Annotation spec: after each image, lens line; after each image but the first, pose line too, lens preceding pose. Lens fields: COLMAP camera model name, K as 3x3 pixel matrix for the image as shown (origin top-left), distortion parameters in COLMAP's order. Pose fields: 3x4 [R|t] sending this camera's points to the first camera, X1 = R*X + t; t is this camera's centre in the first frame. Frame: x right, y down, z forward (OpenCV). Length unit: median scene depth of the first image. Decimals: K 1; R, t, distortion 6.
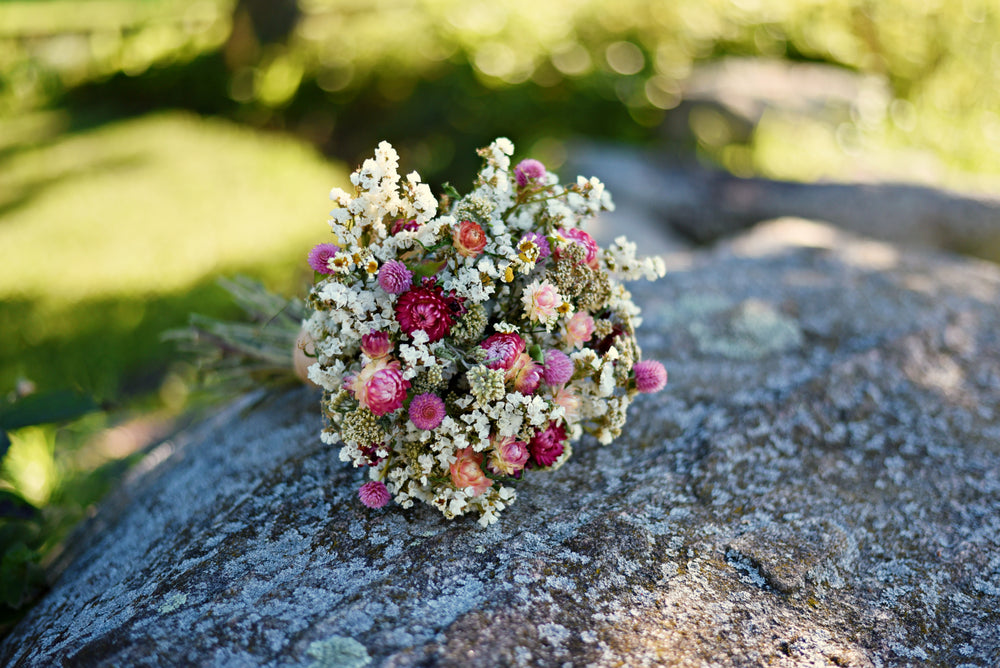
lens RADIAL K [[1485.8, 0, 500.0], [0, 1485.8, 334.0], [0, 0, 1]] dist [-0.017183, 0.065523]
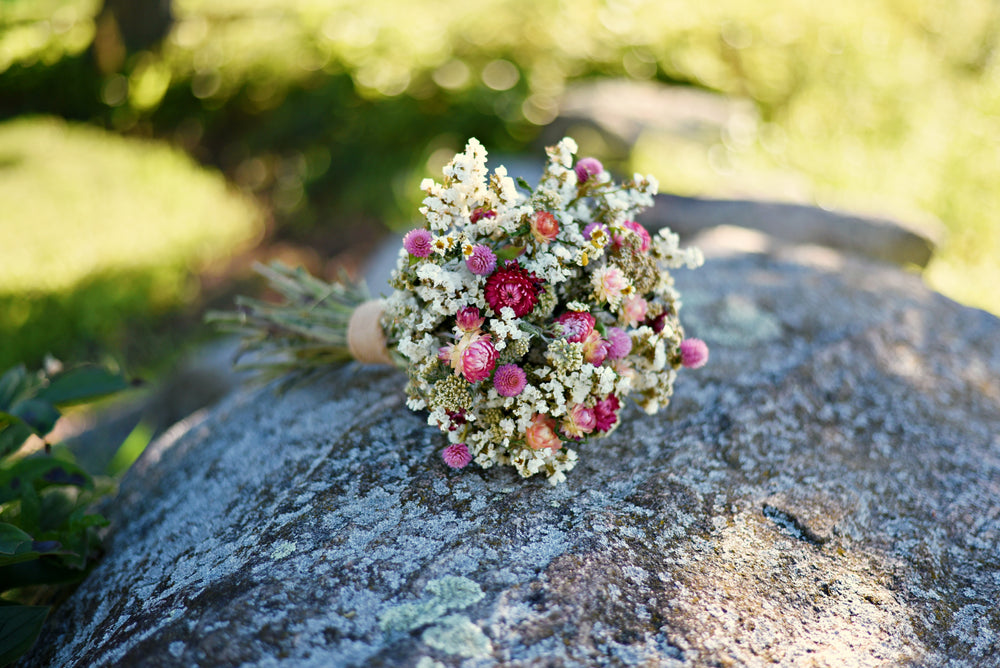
lens RADIAL K [[1471.0, 0, 500.0], [0, 1471.0, 334.0], [0, 0, 1]] dist [-0.010516, 0.020682]
pose [[0.994643, 0.014827, 0.102299, -0.166259], [-0.013909, 0.999856, -0.009678, 0.027640], [-0.102427, 0.008203, 0.994707, -0.097675]]
